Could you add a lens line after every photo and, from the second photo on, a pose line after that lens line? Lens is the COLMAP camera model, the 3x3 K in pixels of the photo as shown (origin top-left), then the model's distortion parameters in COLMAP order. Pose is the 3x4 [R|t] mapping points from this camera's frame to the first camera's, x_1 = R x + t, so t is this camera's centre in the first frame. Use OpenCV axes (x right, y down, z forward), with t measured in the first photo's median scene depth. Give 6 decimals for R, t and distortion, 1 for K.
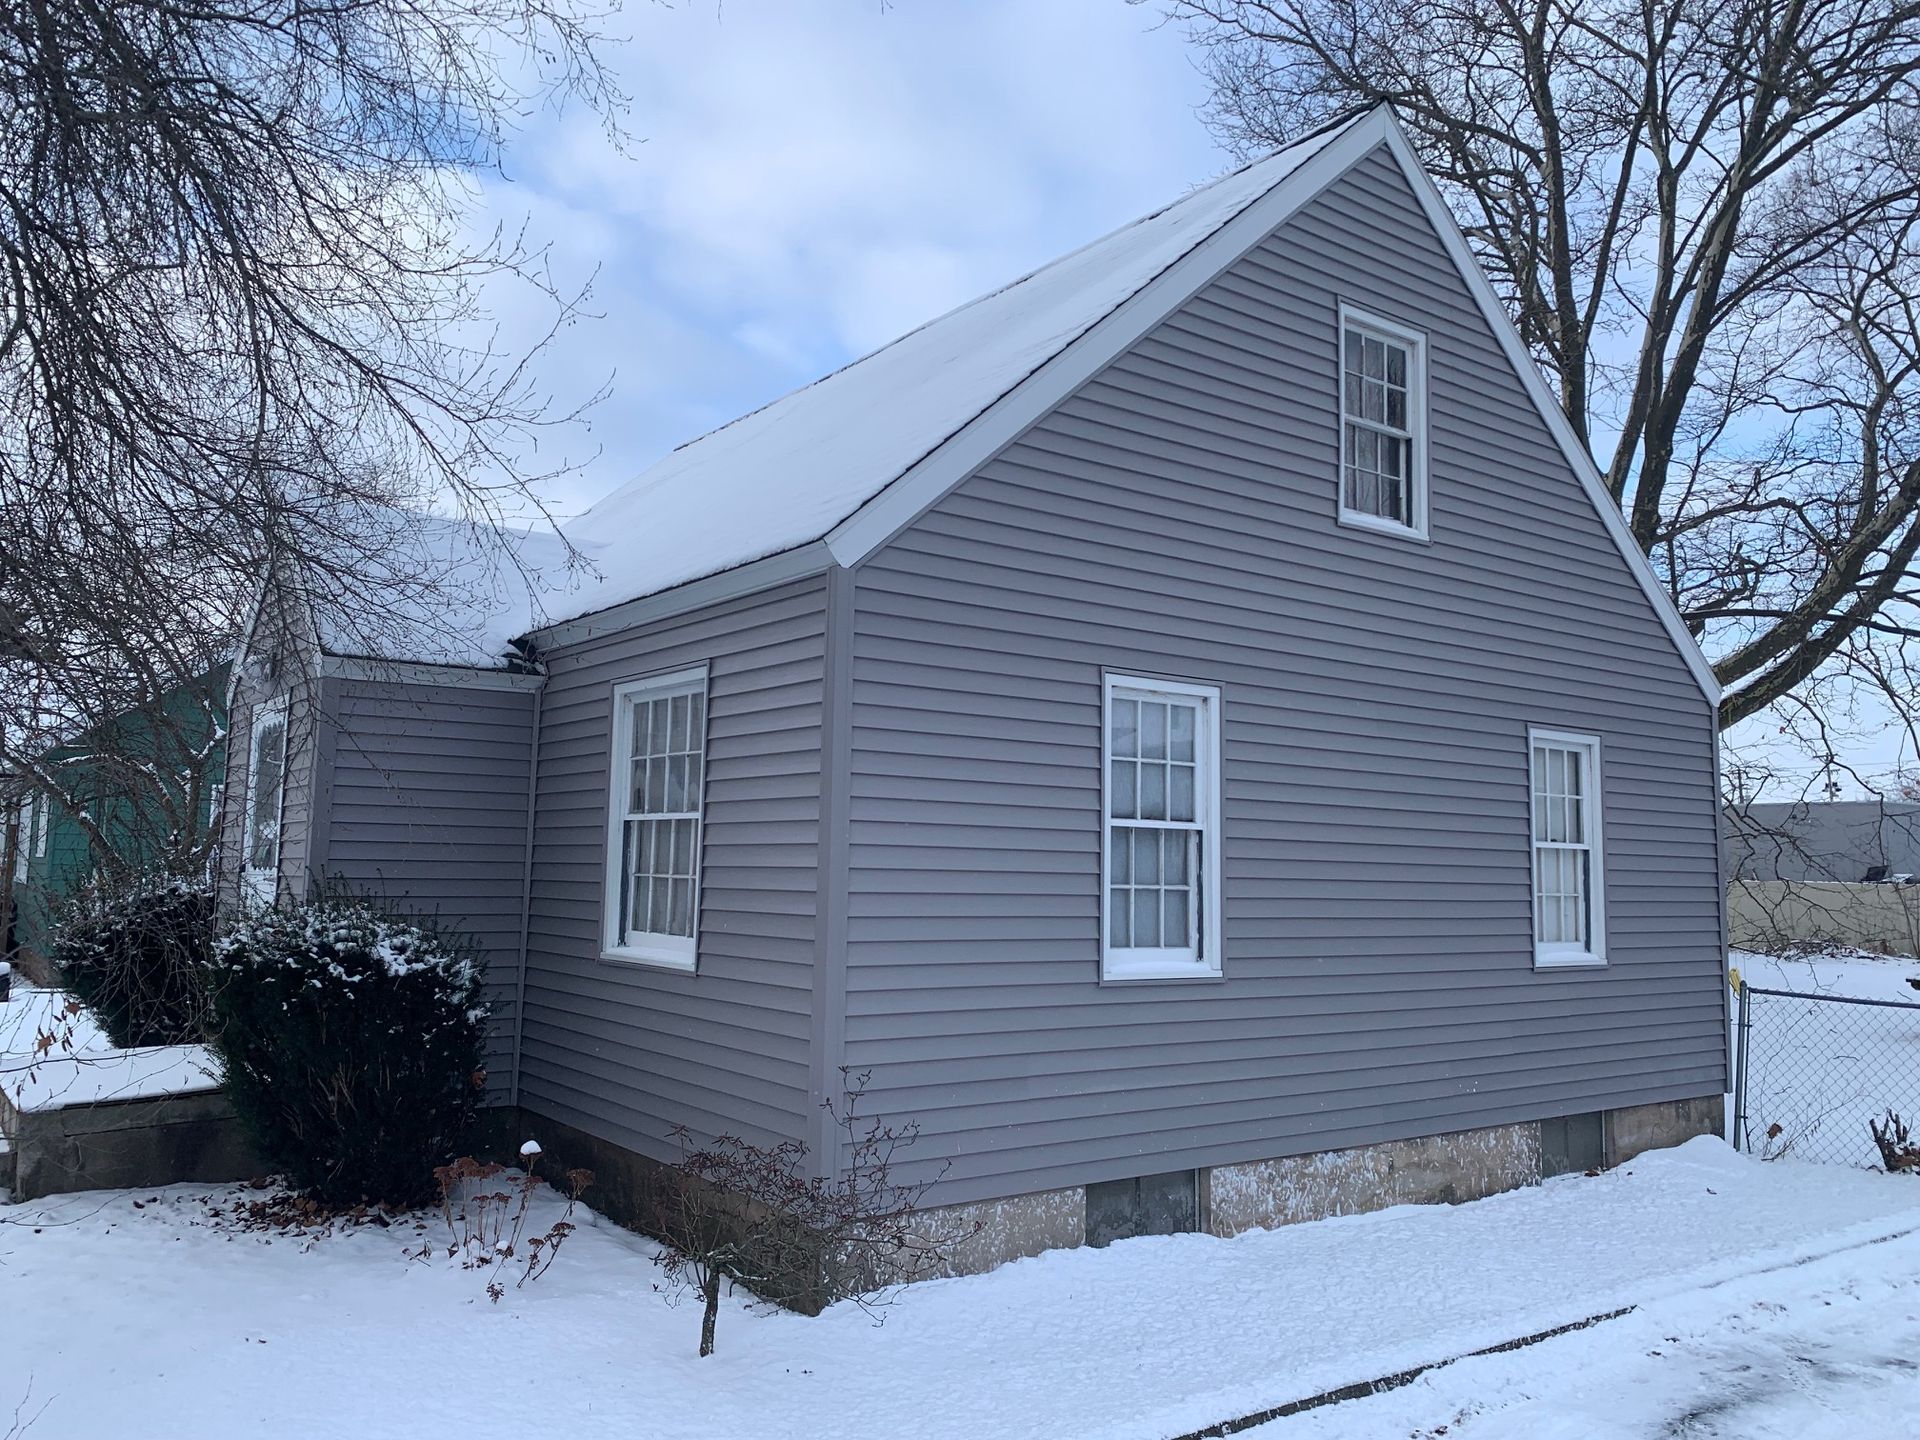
lens RADIAL K [[1466.5, 0, 949.6], [0, 1466.5, 718.3], [0, 0, 1]] dist [0.143109, -0.259699]
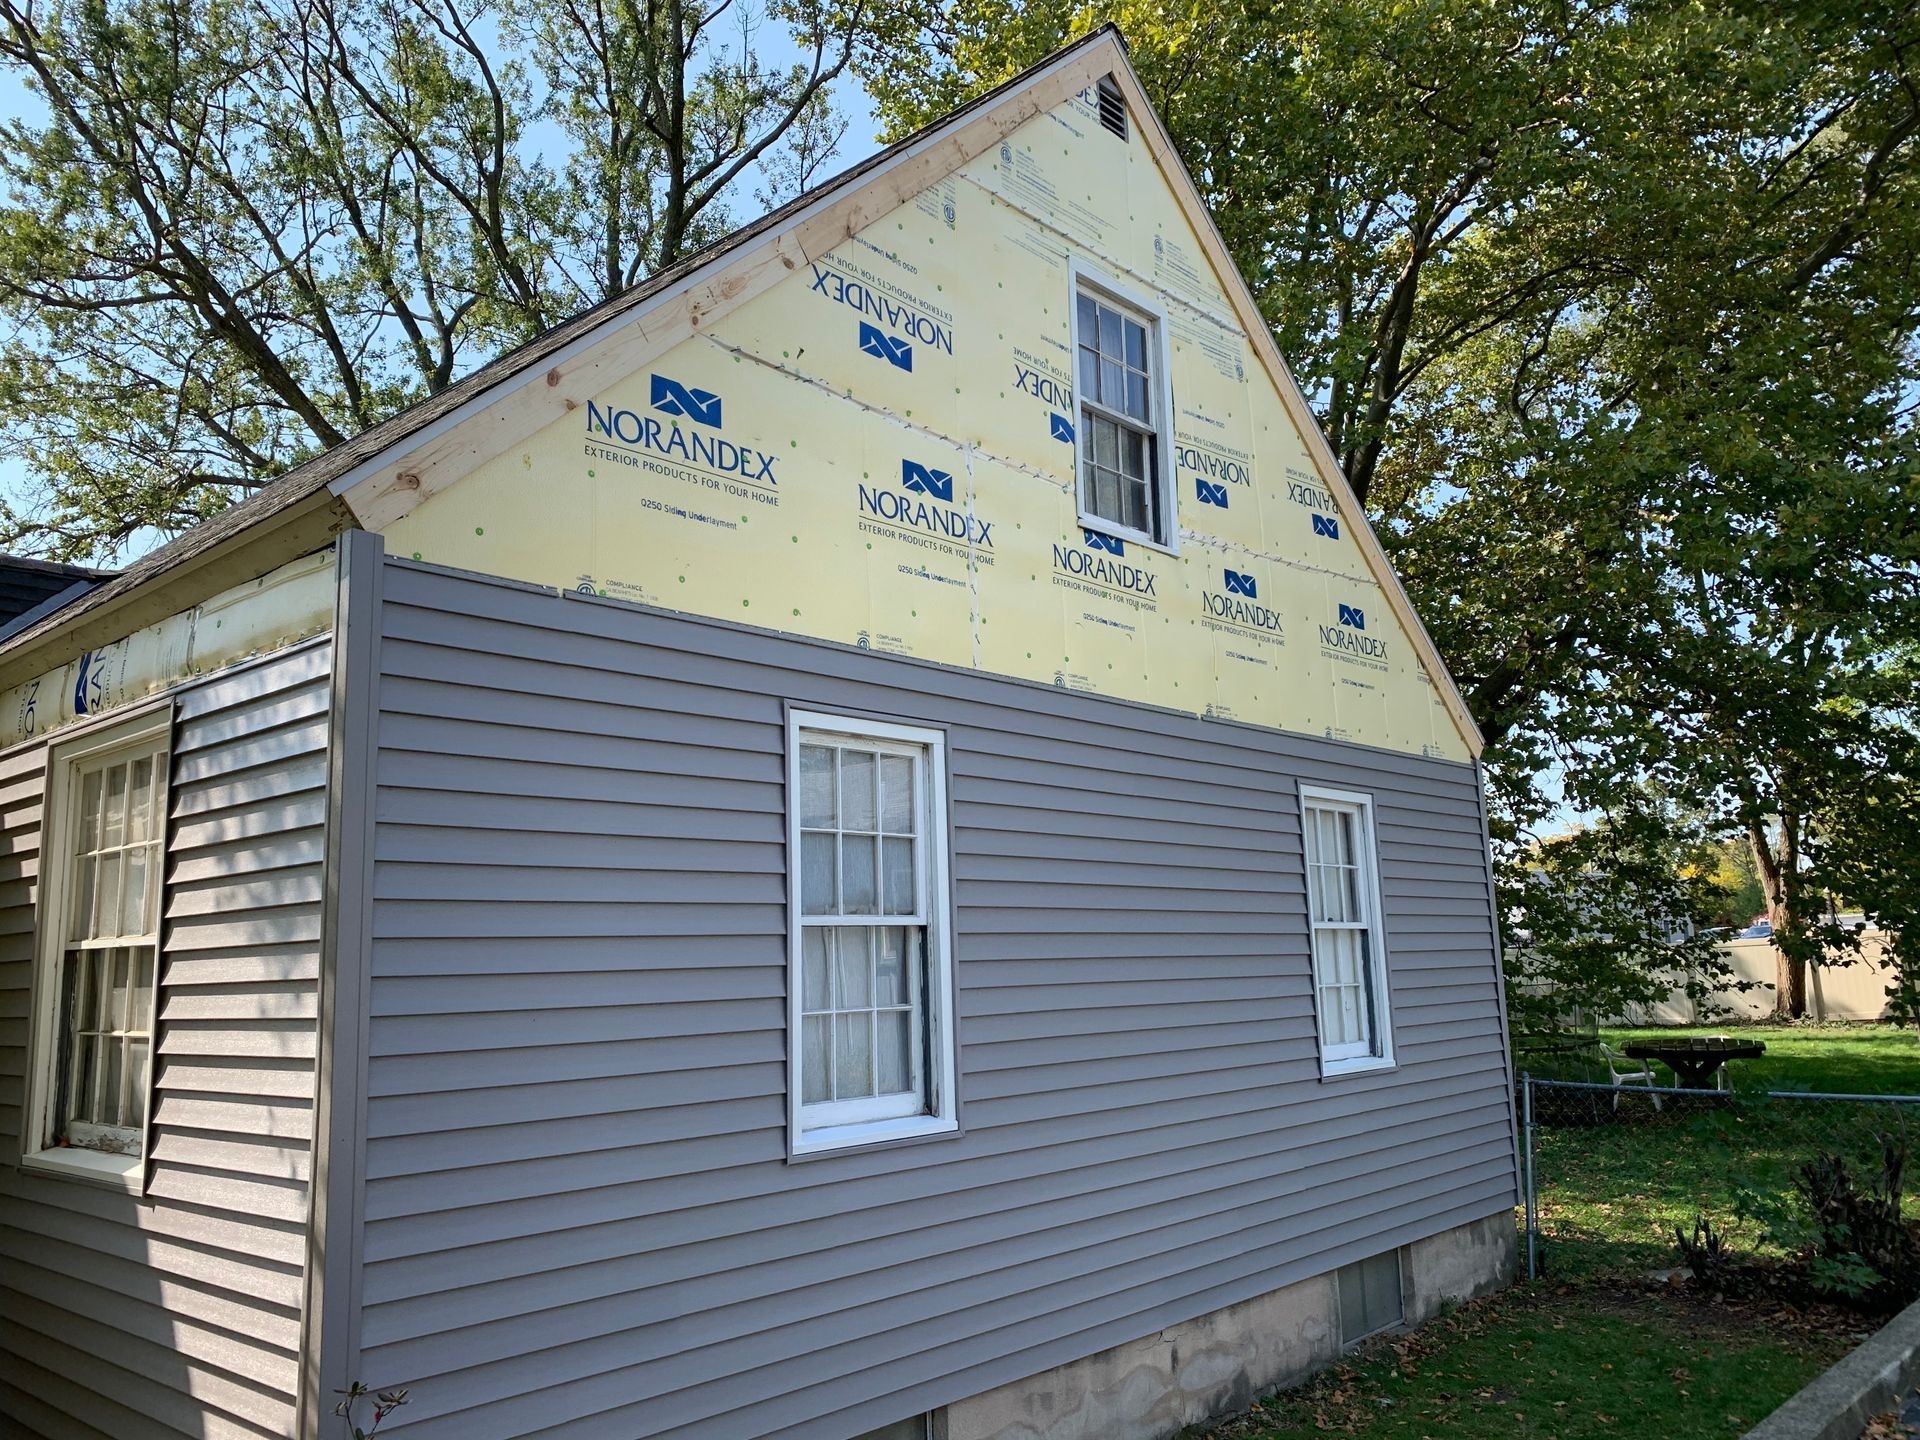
lens RADIAL K [[1466.5, 0, 949.6], [0, 1466.5, 718.3], [0, 0, 1]] dist [0.143109, -0.259699]
pose [[0.978548, -0.014593, 0.205502, 0.029189], [0.028301, 0.997553, -0.063926, 0.017577], [-0.204066, 0.068371, 0.976567, 0.238323]]
